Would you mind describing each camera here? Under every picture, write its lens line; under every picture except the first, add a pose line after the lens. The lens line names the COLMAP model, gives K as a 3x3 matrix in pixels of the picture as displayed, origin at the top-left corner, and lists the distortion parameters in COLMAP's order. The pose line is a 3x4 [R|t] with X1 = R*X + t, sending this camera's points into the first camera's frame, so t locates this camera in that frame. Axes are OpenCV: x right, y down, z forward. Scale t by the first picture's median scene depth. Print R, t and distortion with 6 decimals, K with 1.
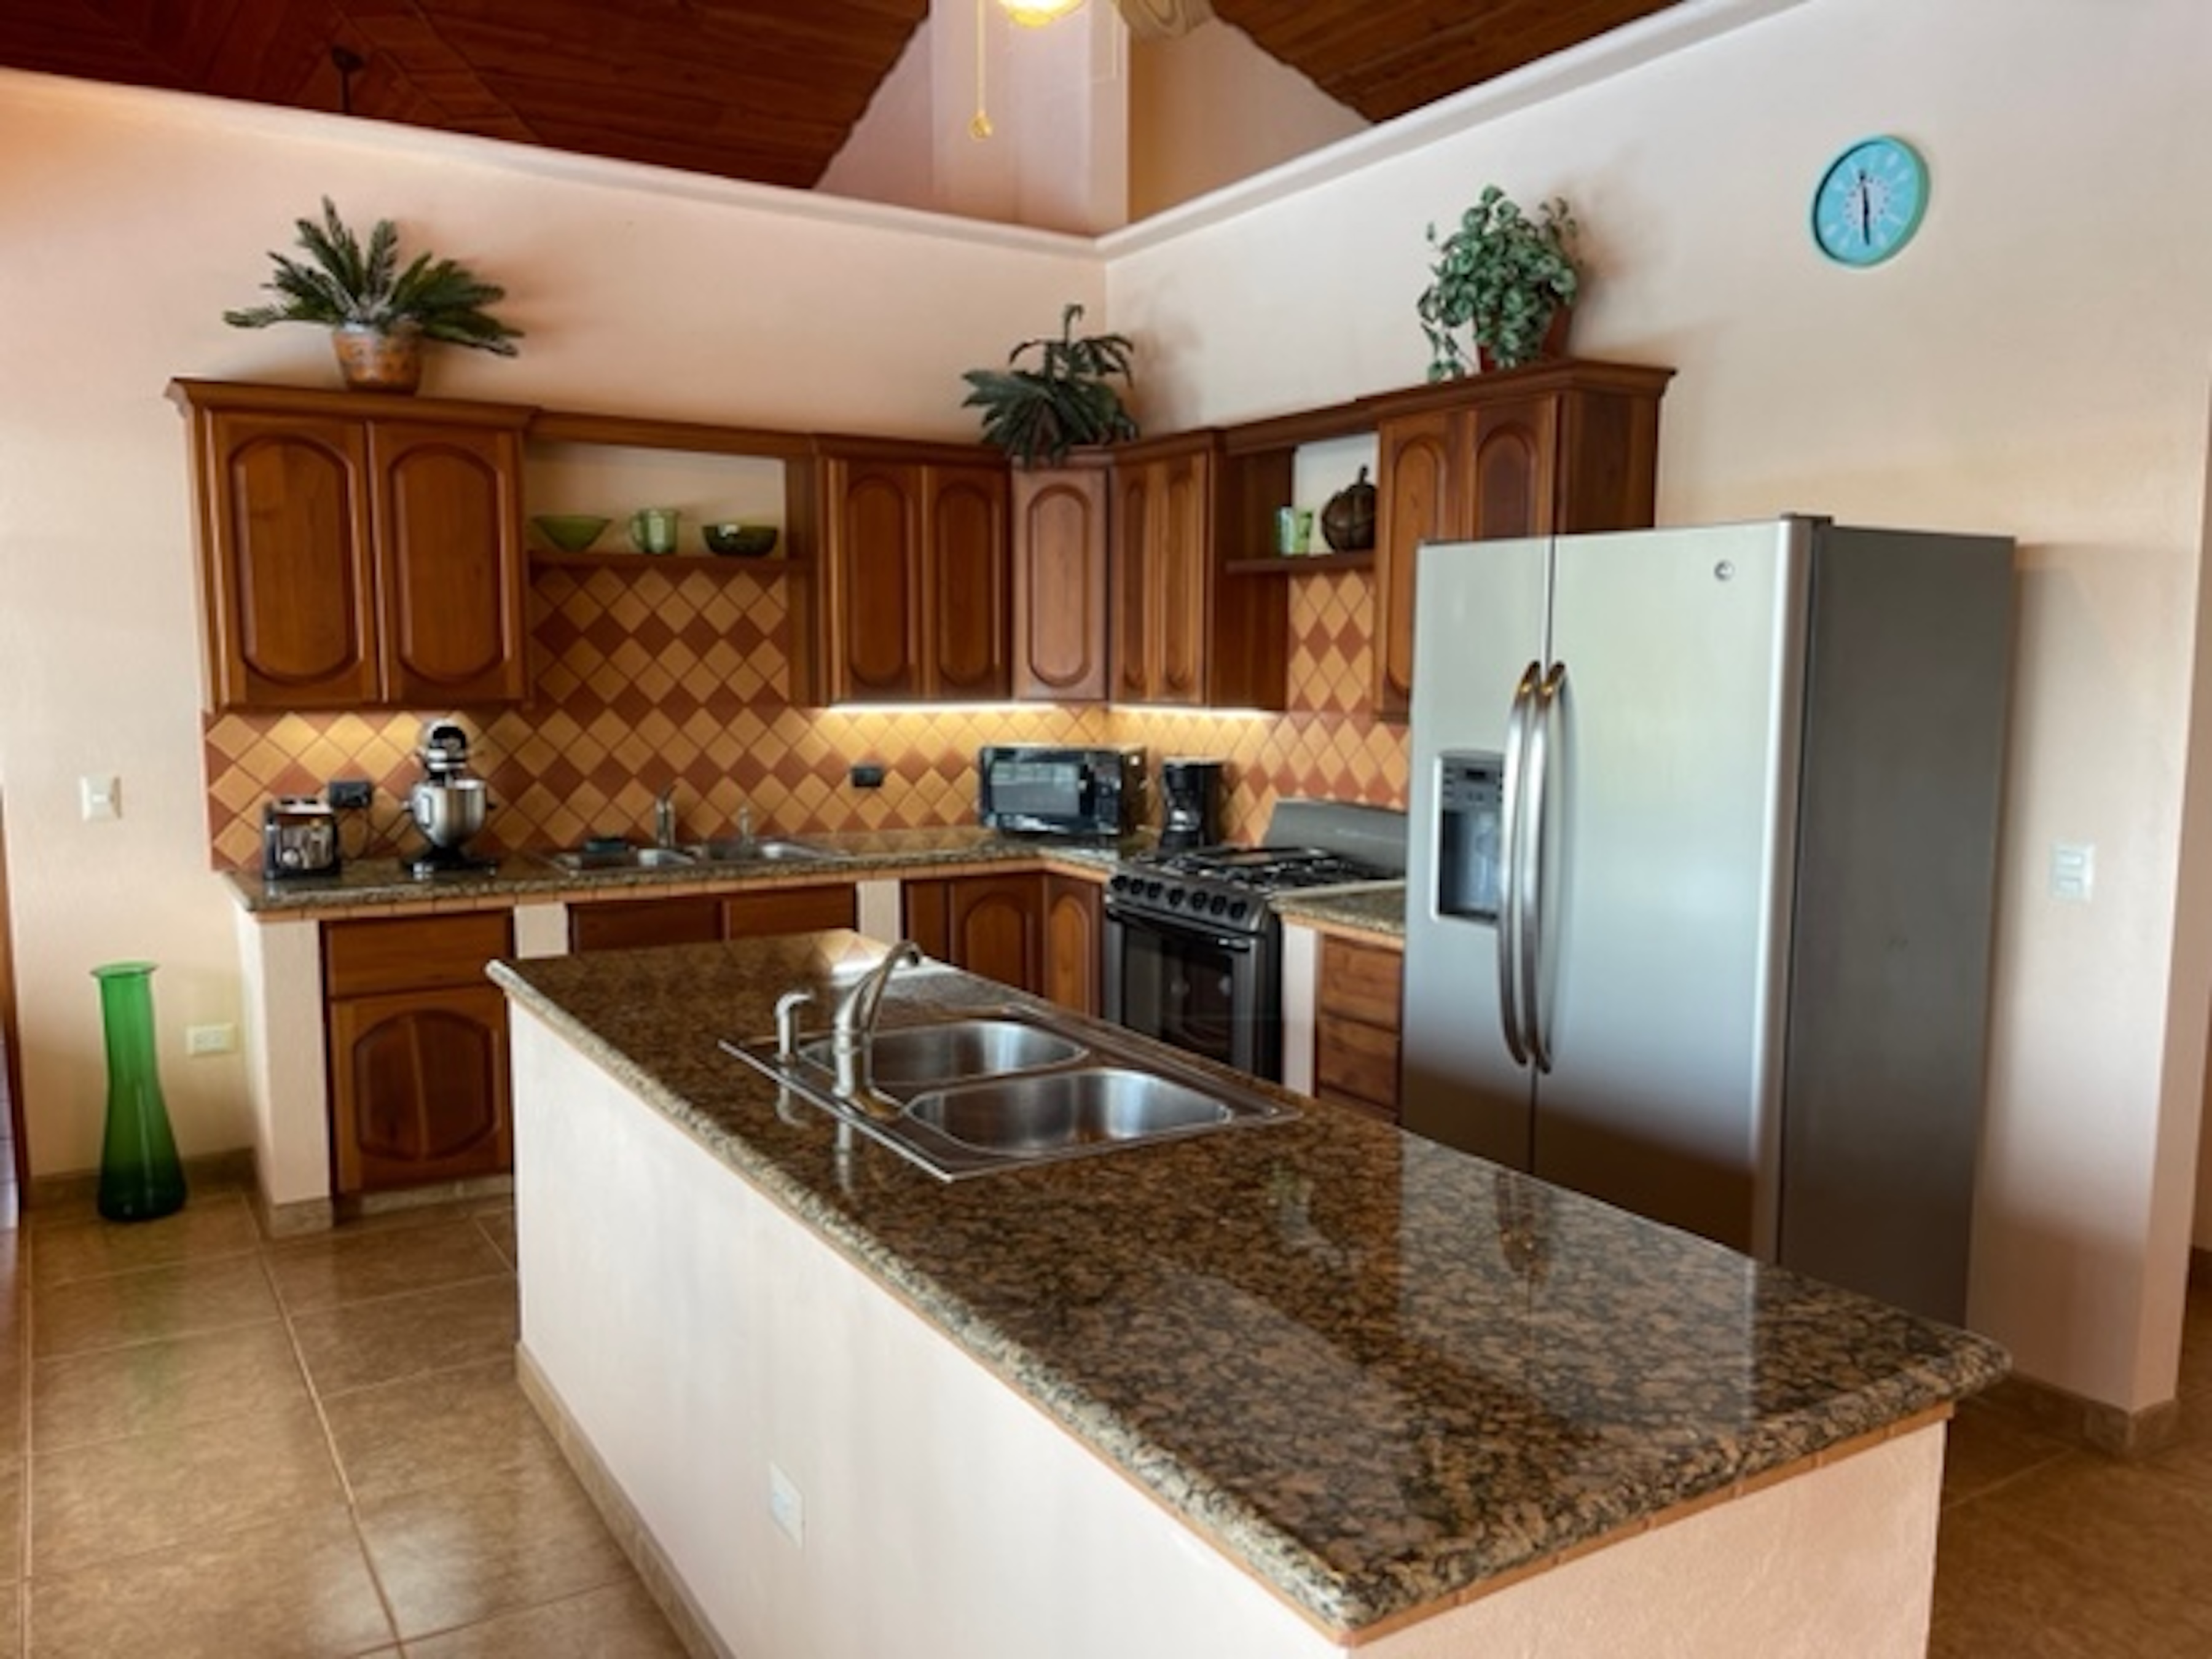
lens RADIAL K [[1665.3, 0, 1119.6], [0, 1665.3, 843.0], [0, 0, 1]] dist [0.053925, -0.068158]
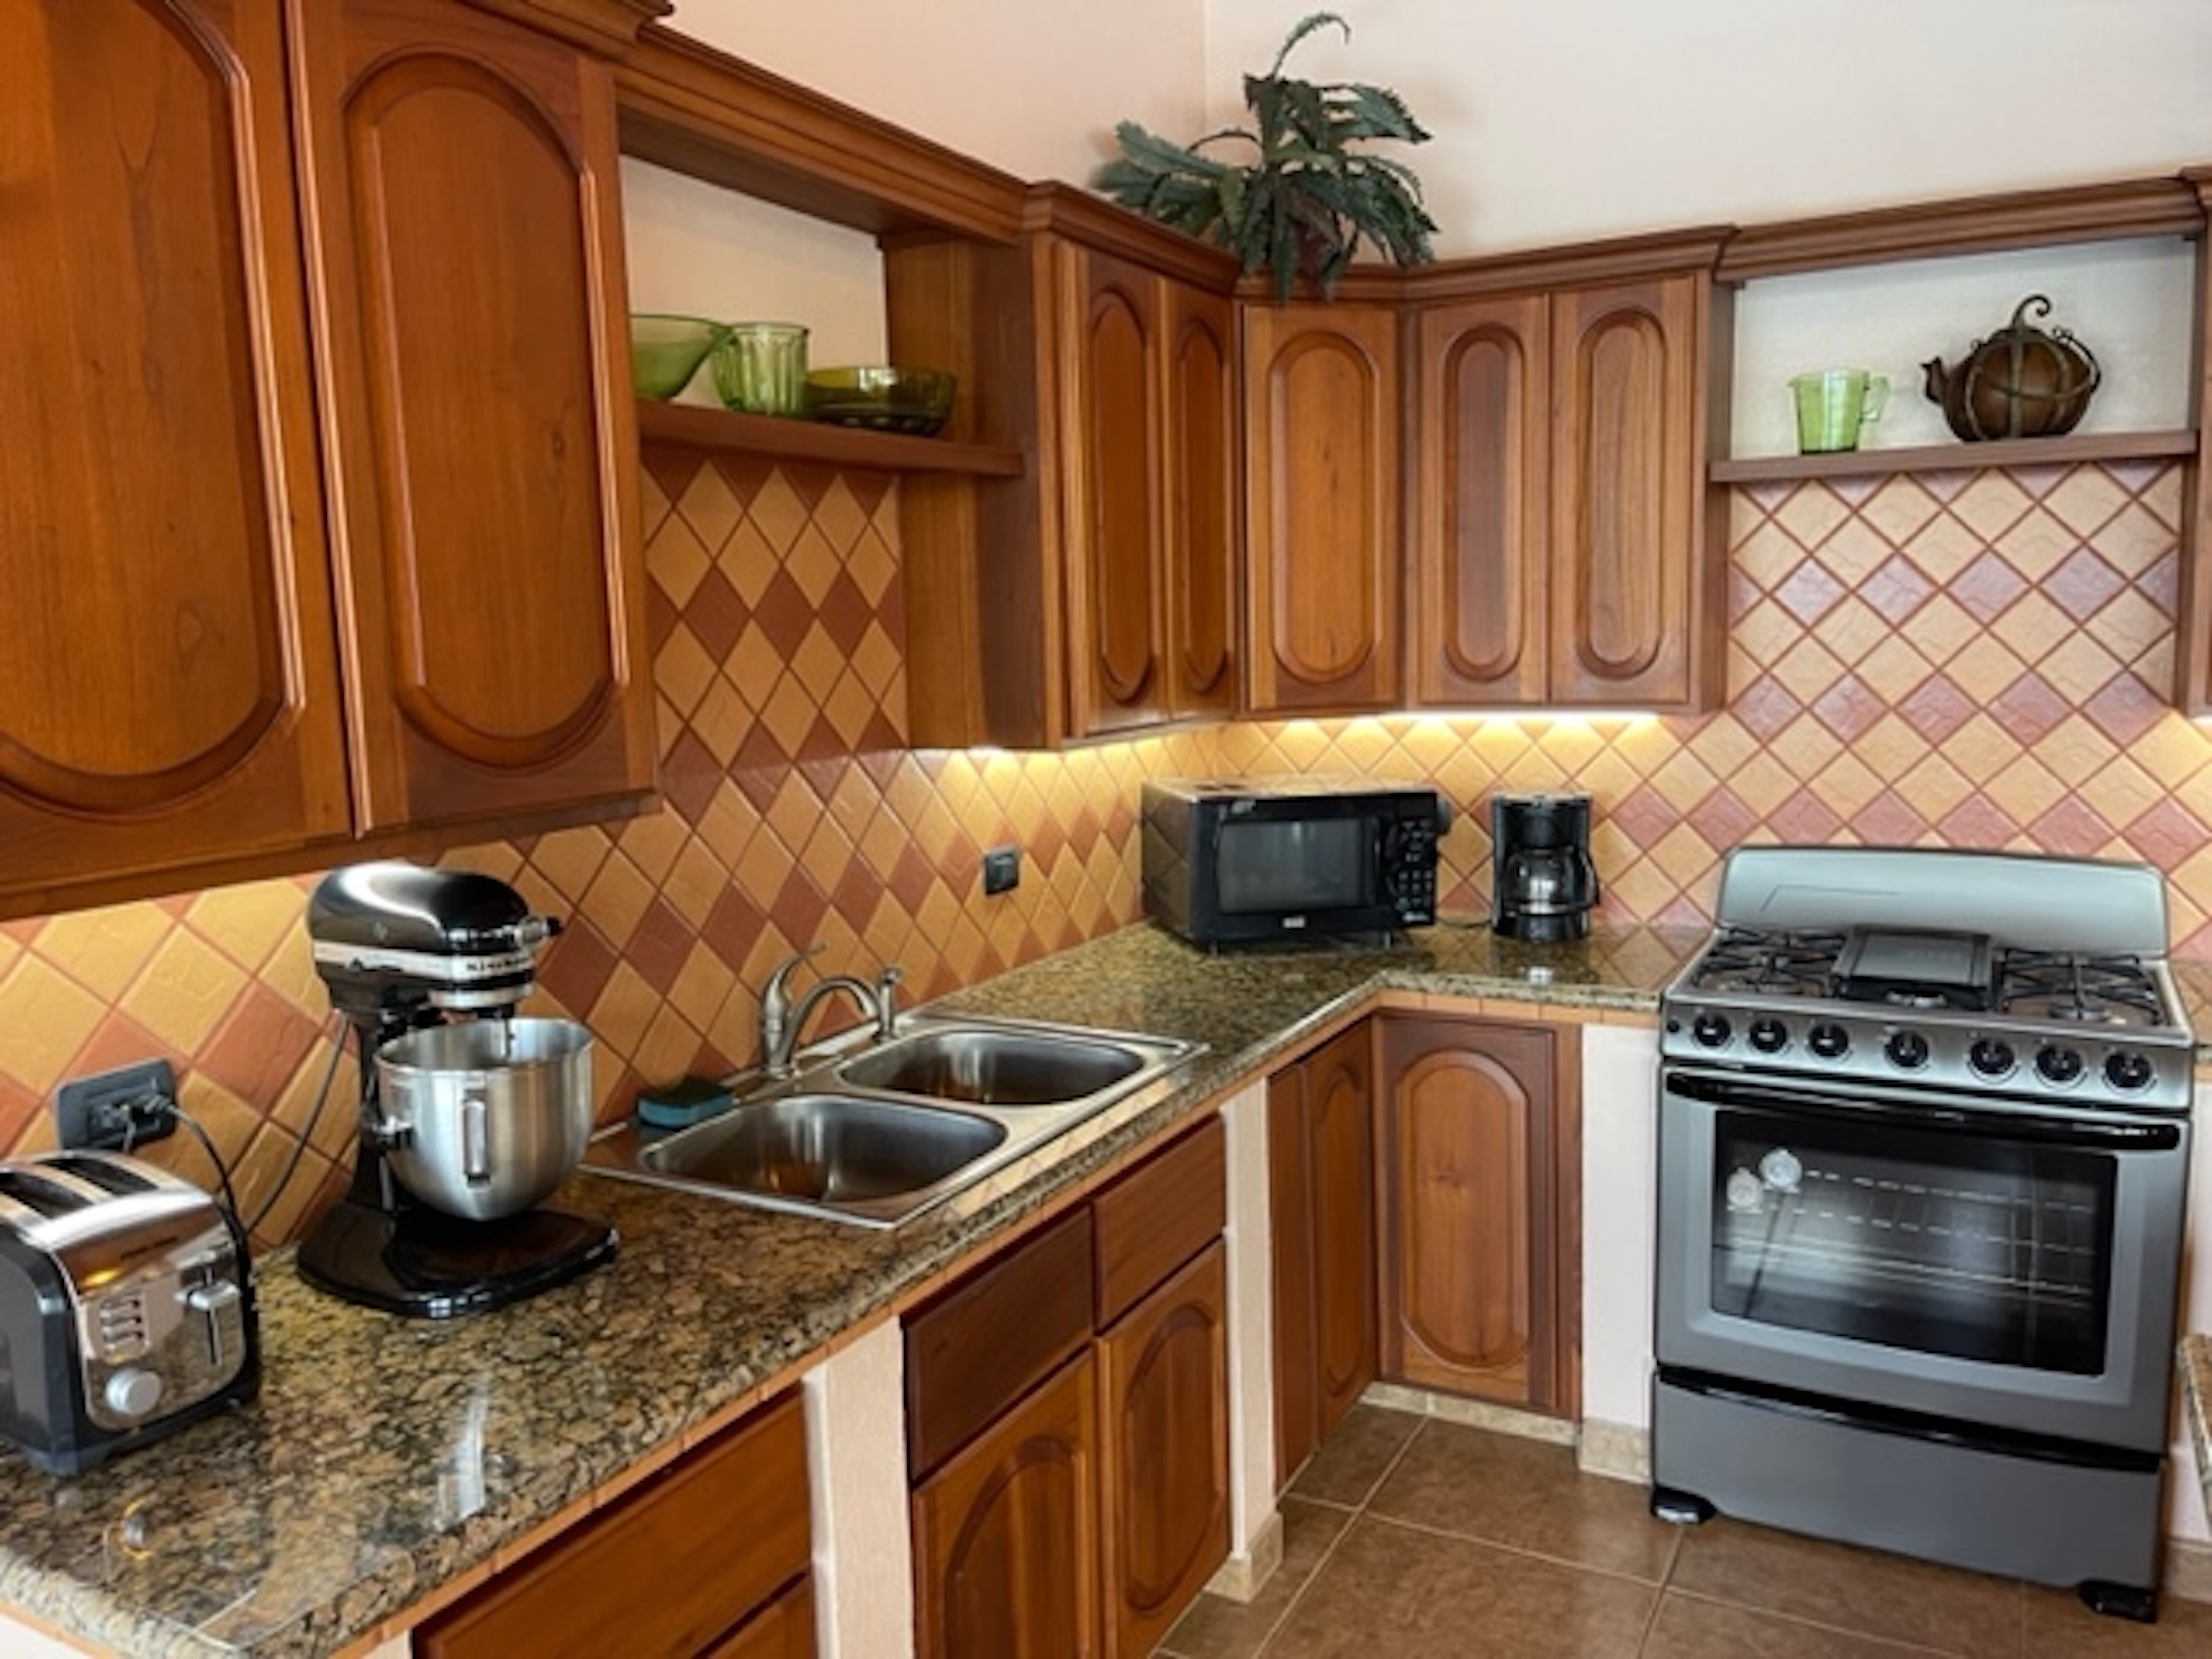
lens RADIAL K [[1665.3, 0, 1108.5], [0, 1665.3, 833.9], [0, 0, 1]] dist [0.053925, -0.068158]
pose [[0.865917, -0.092026, 0.491649, -0.477555], [0.085869, 0.995687, 0.035135, -0.084804], [-0.492761, 0.011794, 0.870085, 0.654066]]
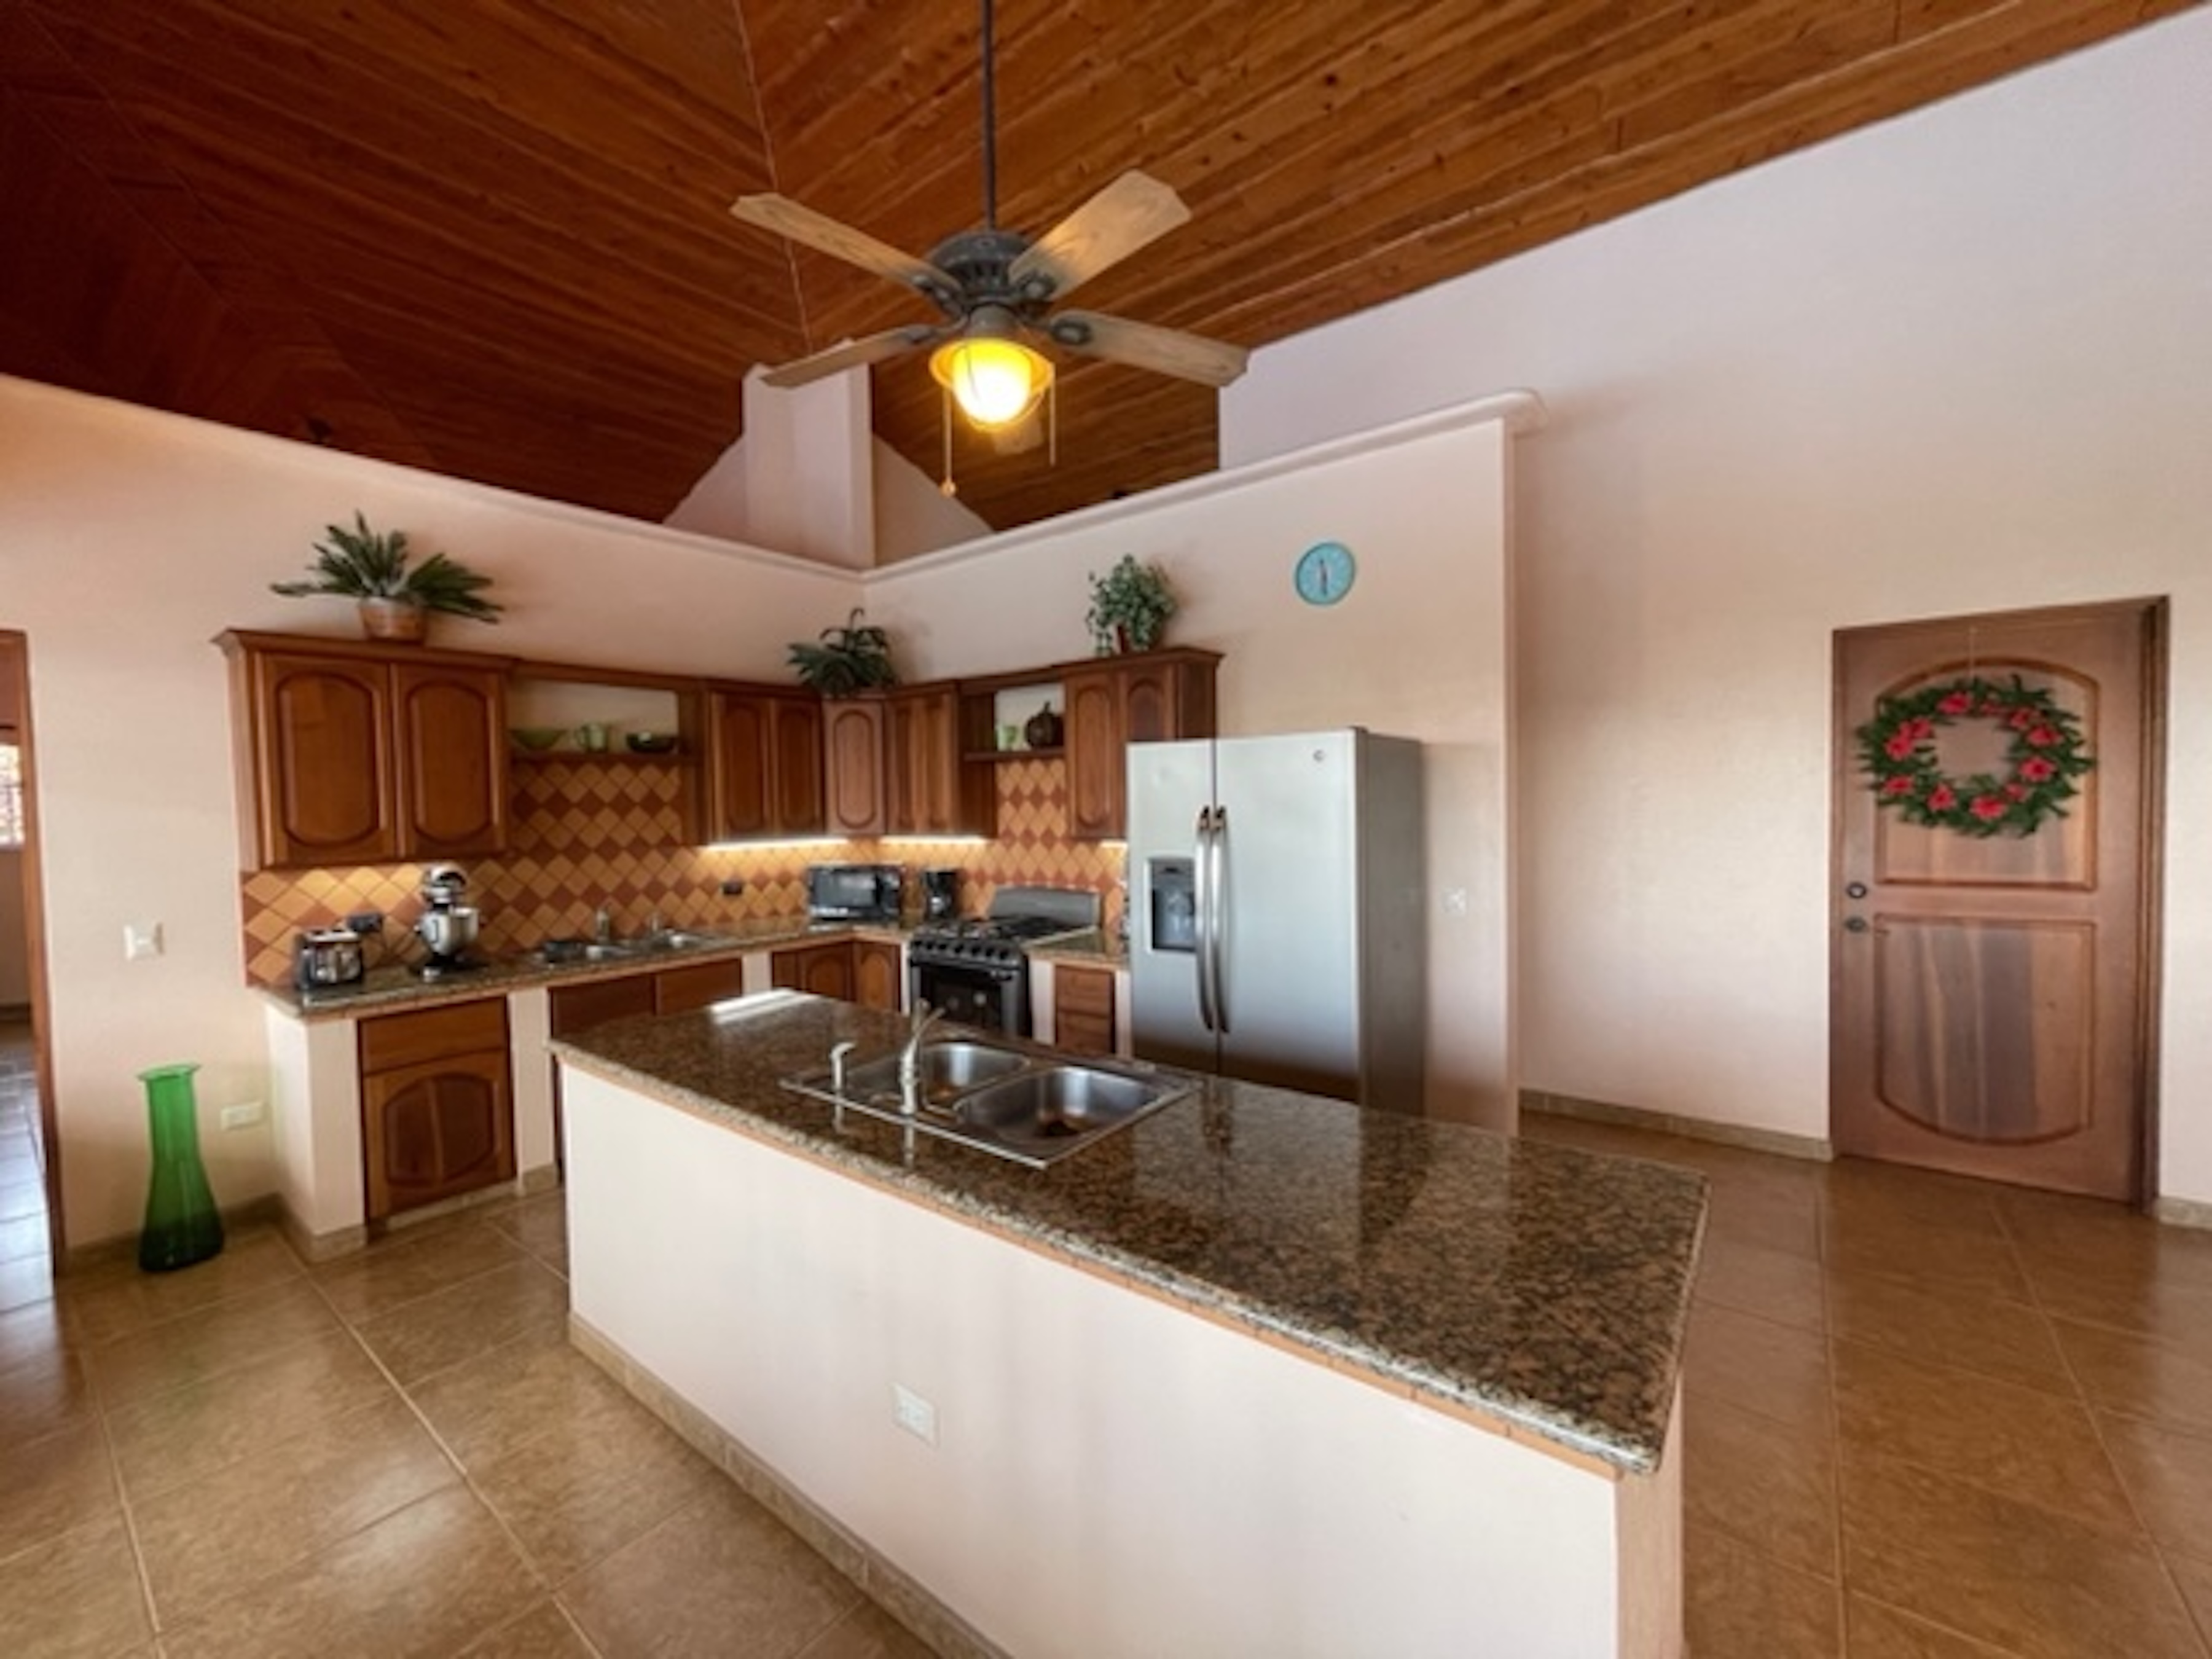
lens RADIAL K [[888.5, 0, 1092.2], [0, 888.5, 826.9], [0, 0, 1]] dist [-0.005576, 0.002173]
pose [[0.940452, -0.035063, 0.338114, -0.141421], [0.064142, 0.995102, -0.075214, -0.015557], [-0.333821, 0.092423, 0.938095, 0.098999]]
